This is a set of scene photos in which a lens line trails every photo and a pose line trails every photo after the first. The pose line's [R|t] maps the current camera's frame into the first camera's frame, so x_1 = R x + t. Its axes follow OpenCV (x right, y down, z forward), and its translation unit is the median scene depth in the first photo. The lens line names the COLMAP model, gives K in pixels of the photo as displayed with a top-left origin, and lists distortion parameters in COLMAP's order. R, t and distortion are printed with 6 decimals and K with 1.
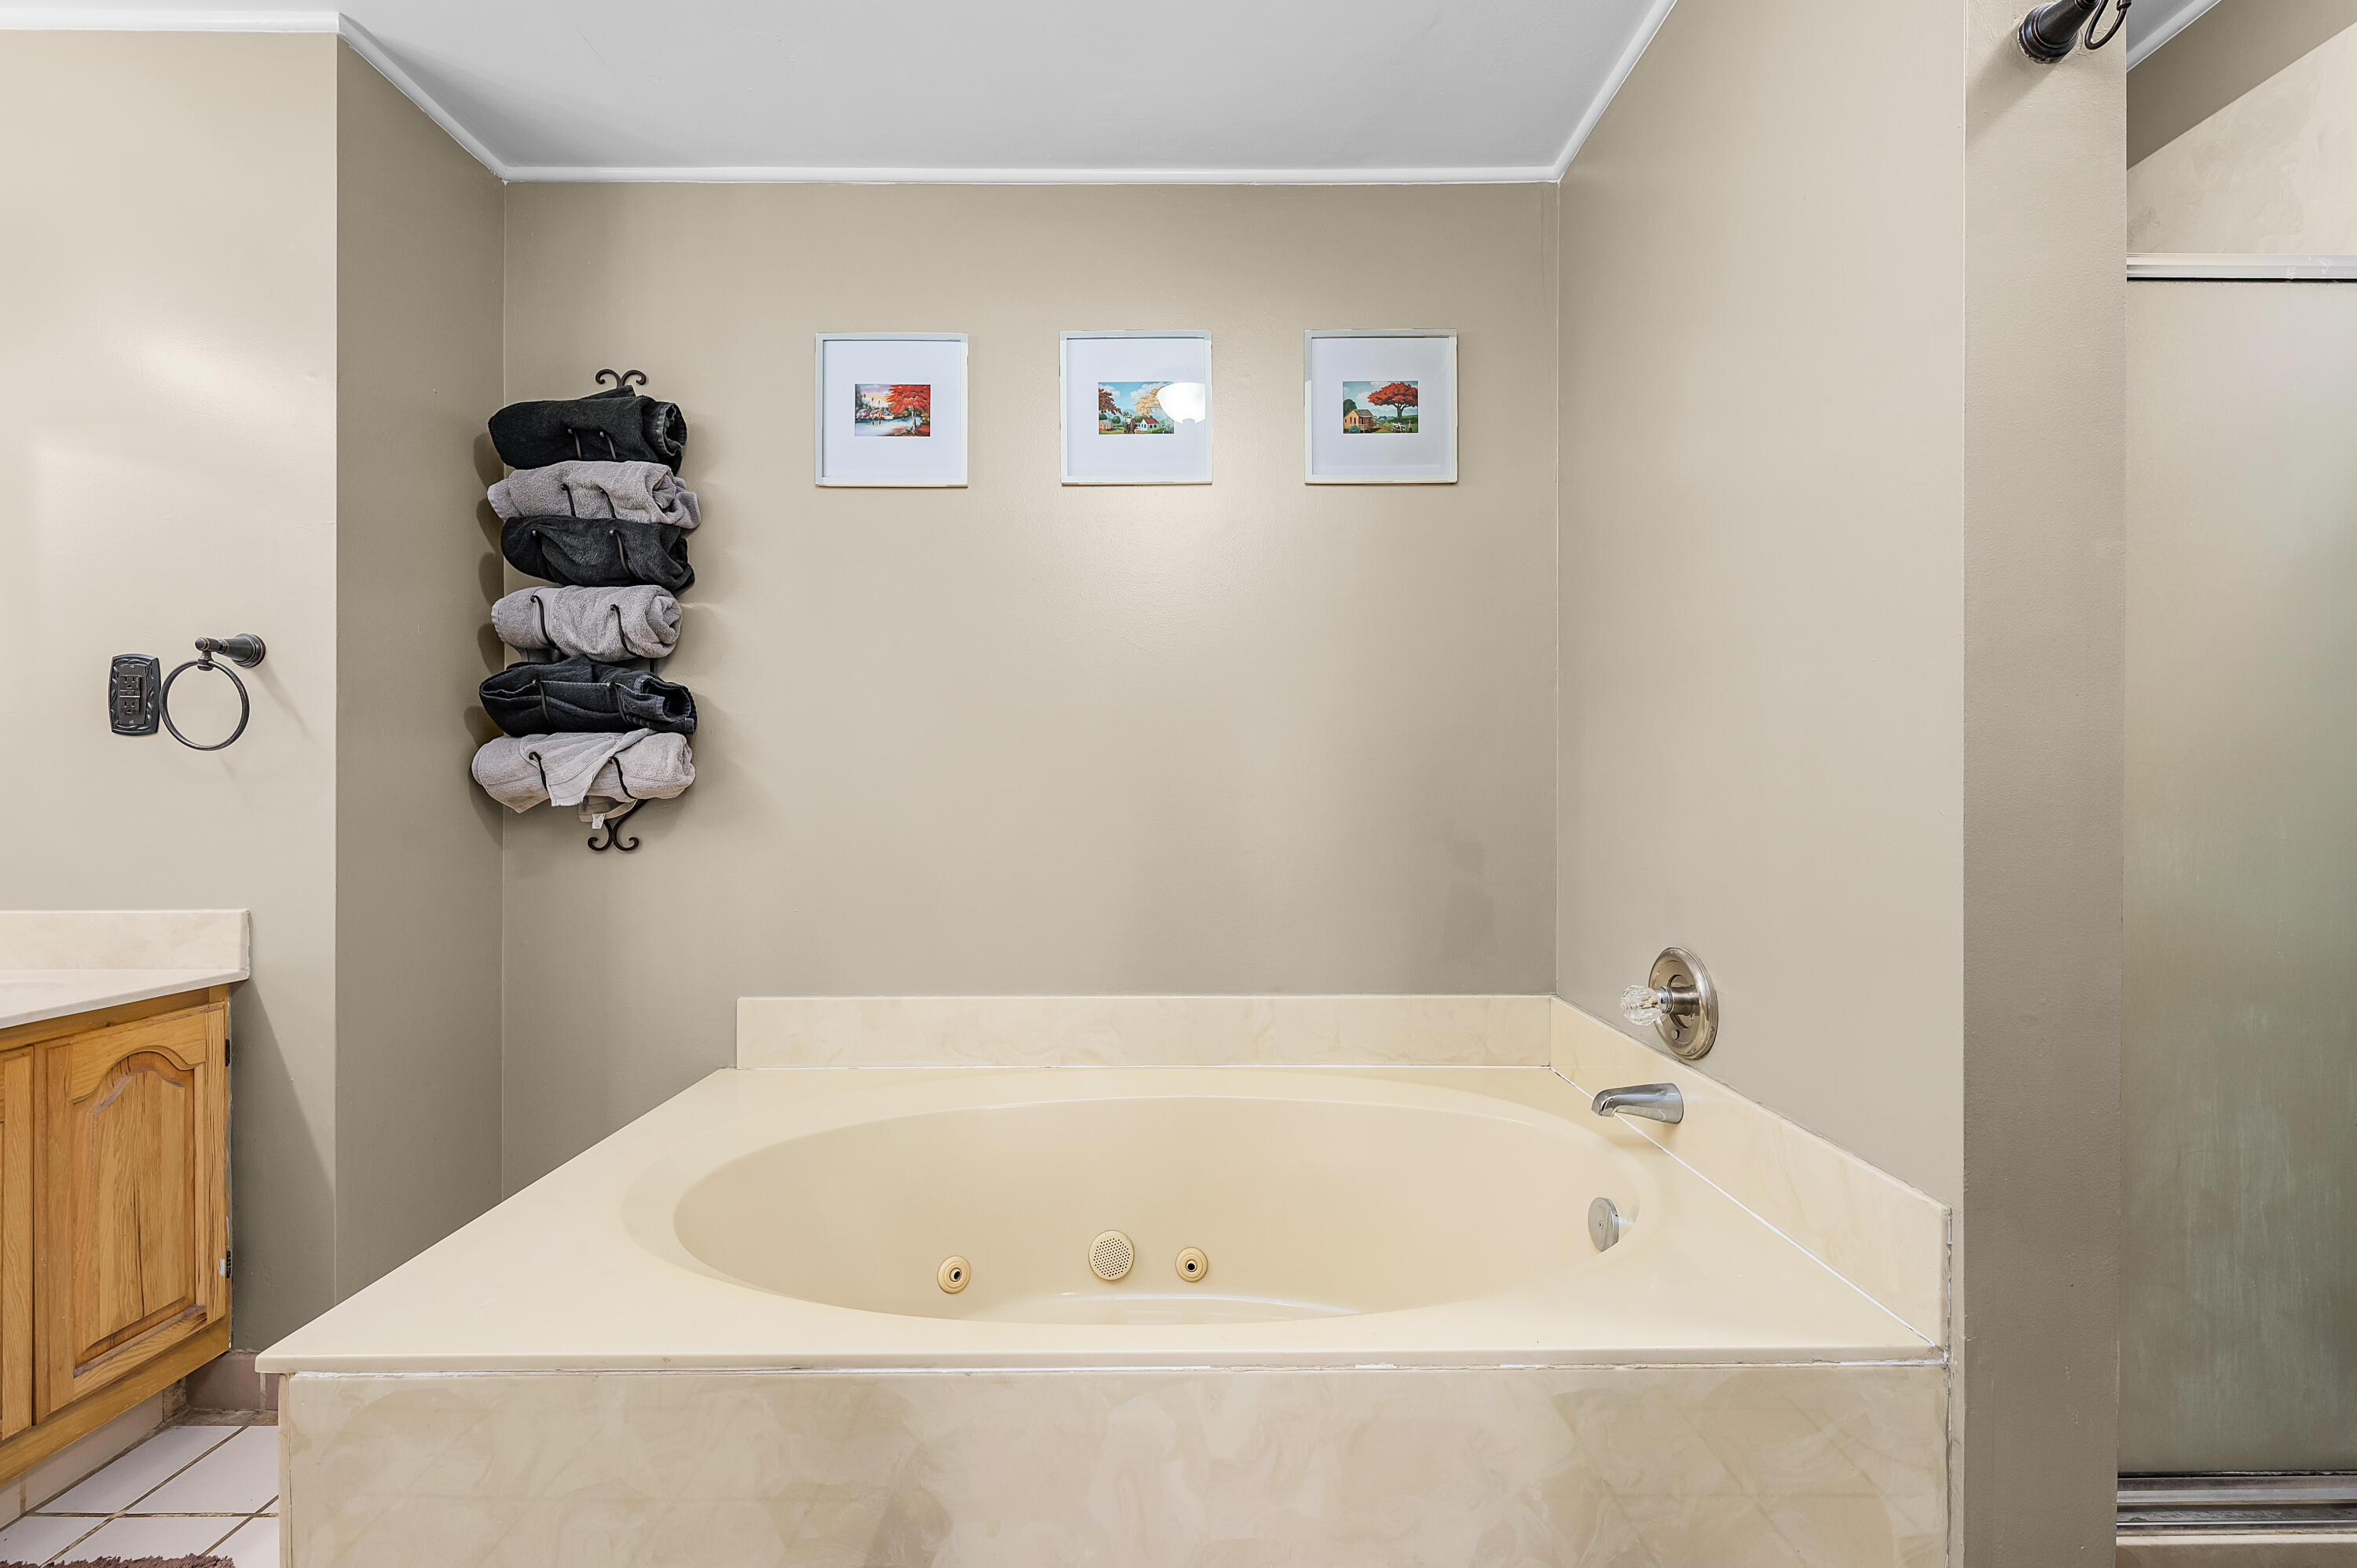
lens RADIAL K [[946.7, 0, 1180.5], [0, 946.7, 780.6], [0, 0, 1]] dist [0.000662, -0.000337]
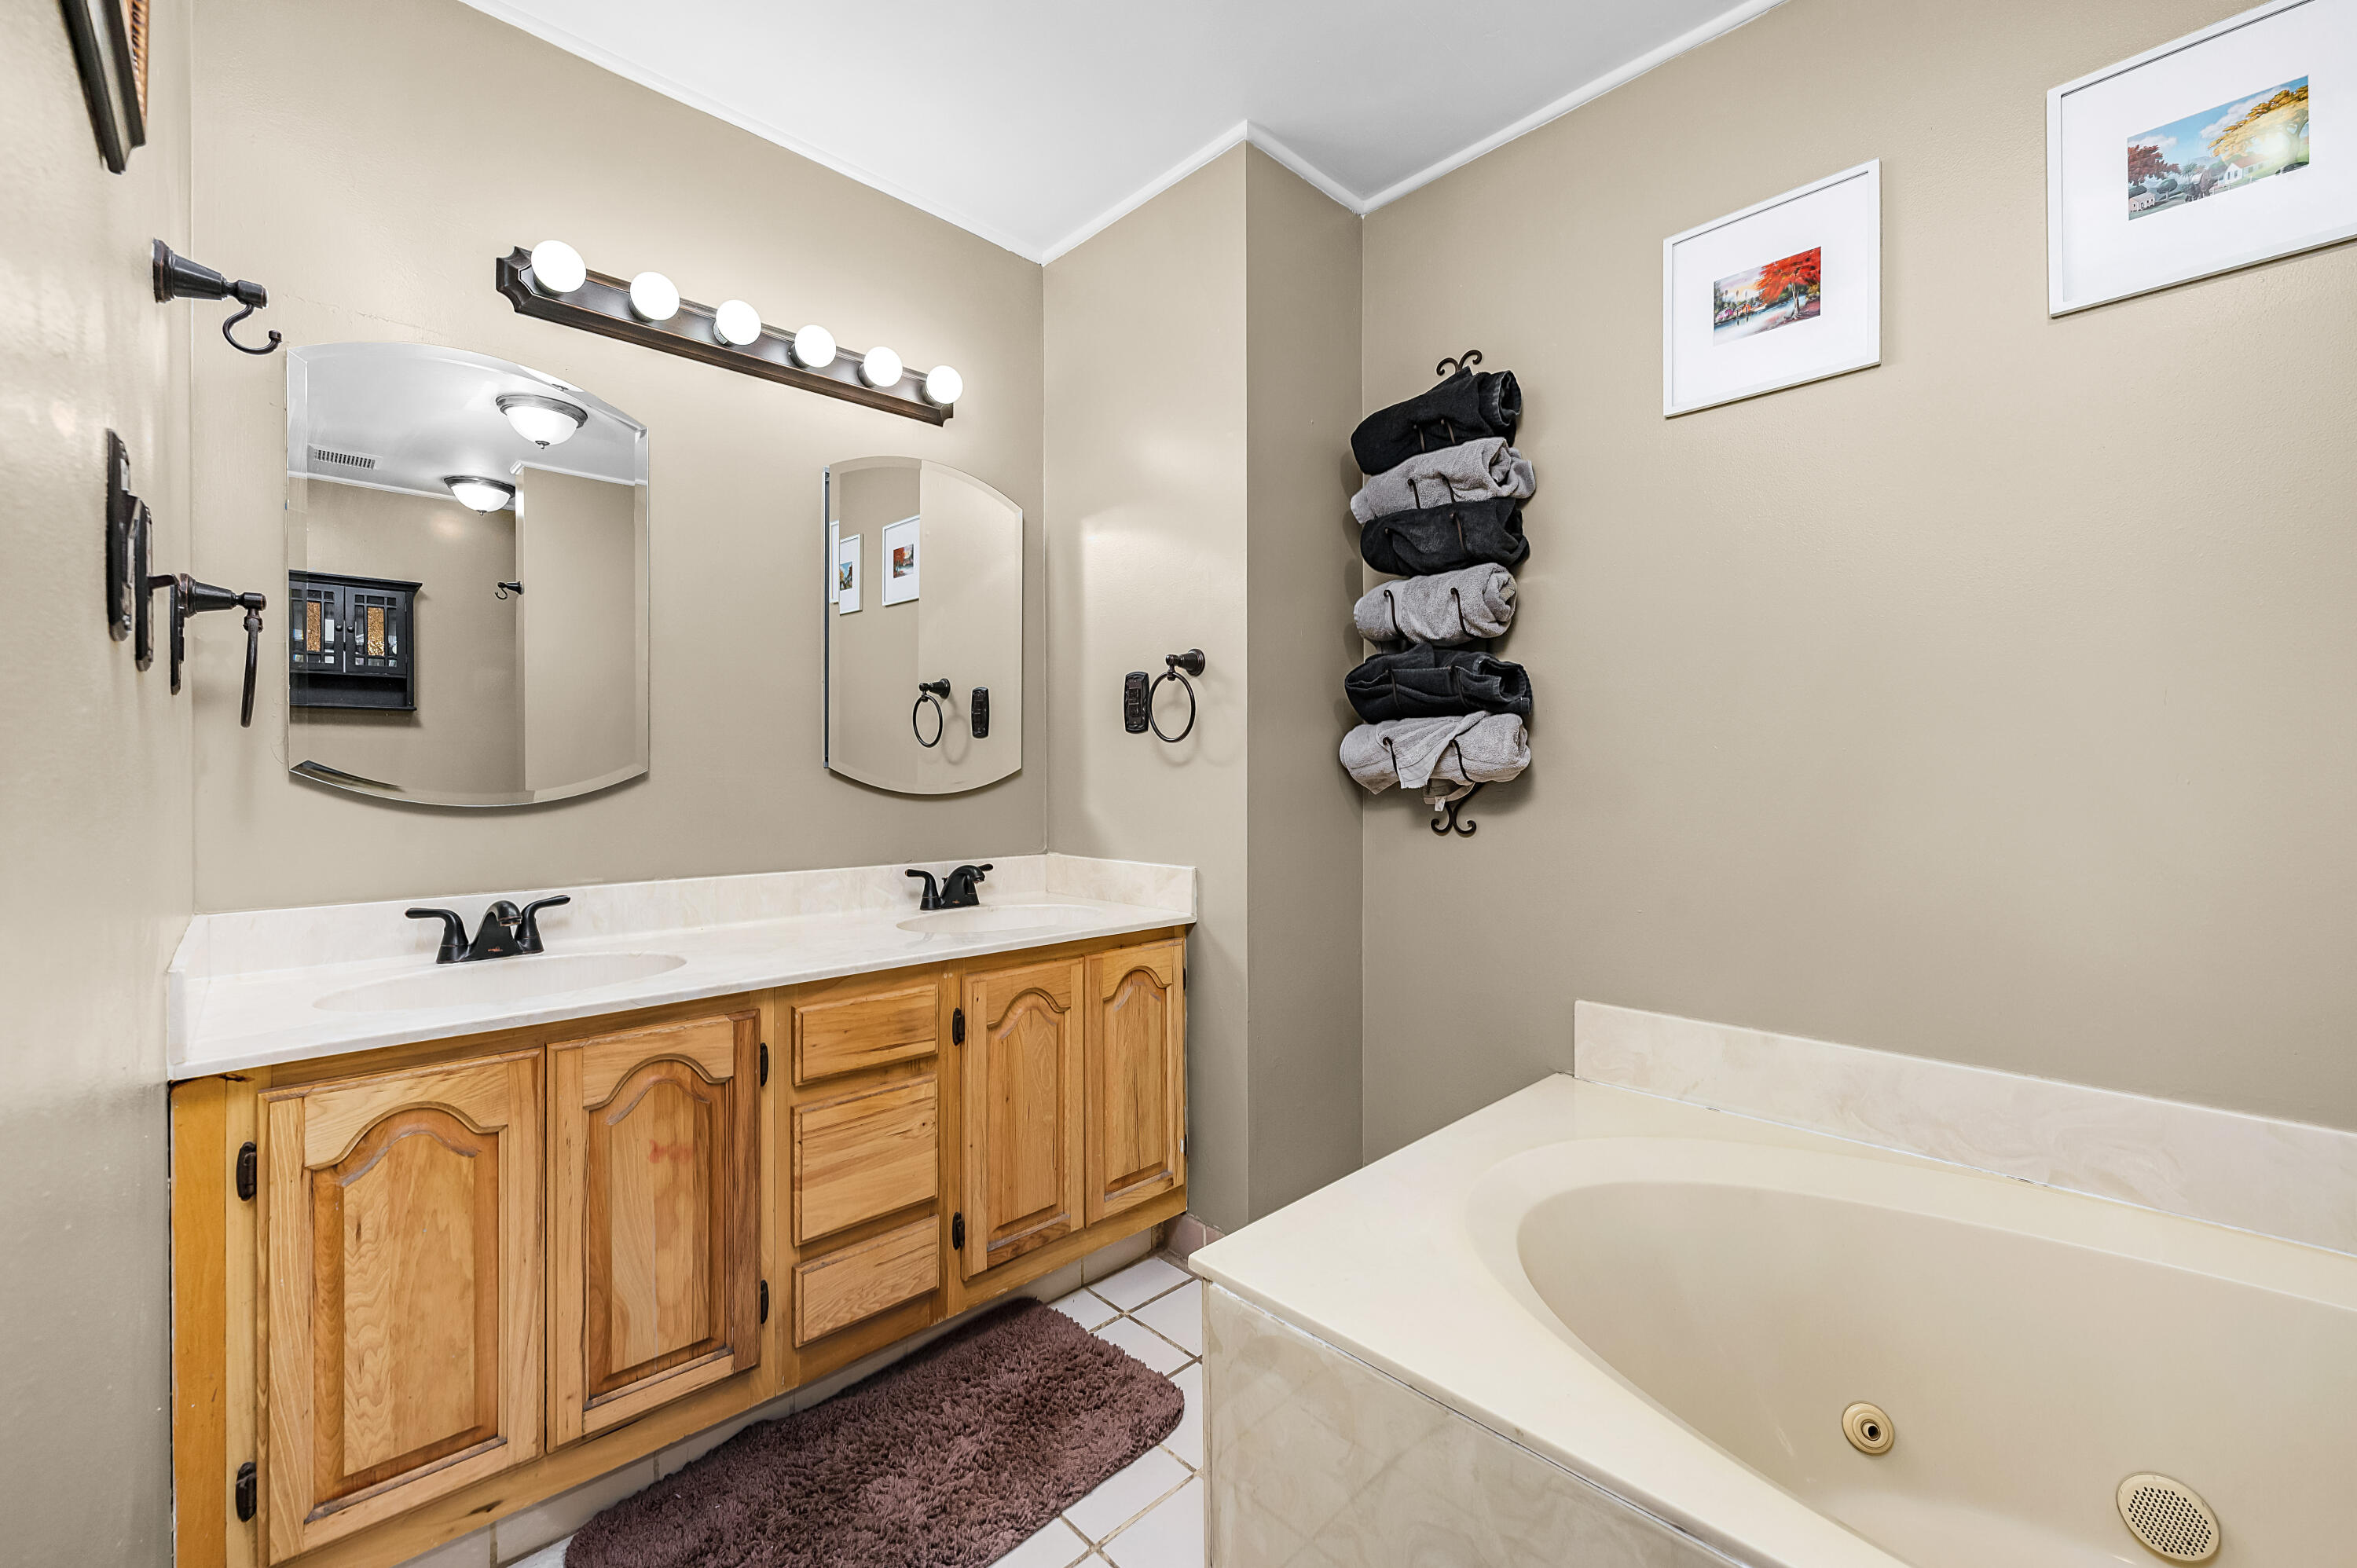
lens RADIAL K [[956.8, 0, 1179.4], [0, 956.8, 780.2], [0, 0, 1]] dist [-0.002134, 0.000069]
pose [[0.688287, 0.006640, -0.725409, -0.062243], [0.005714, 0.999877, 0.014574, 0.000887], [0.725416, -0.014176, 0.688164, 0.089449]]
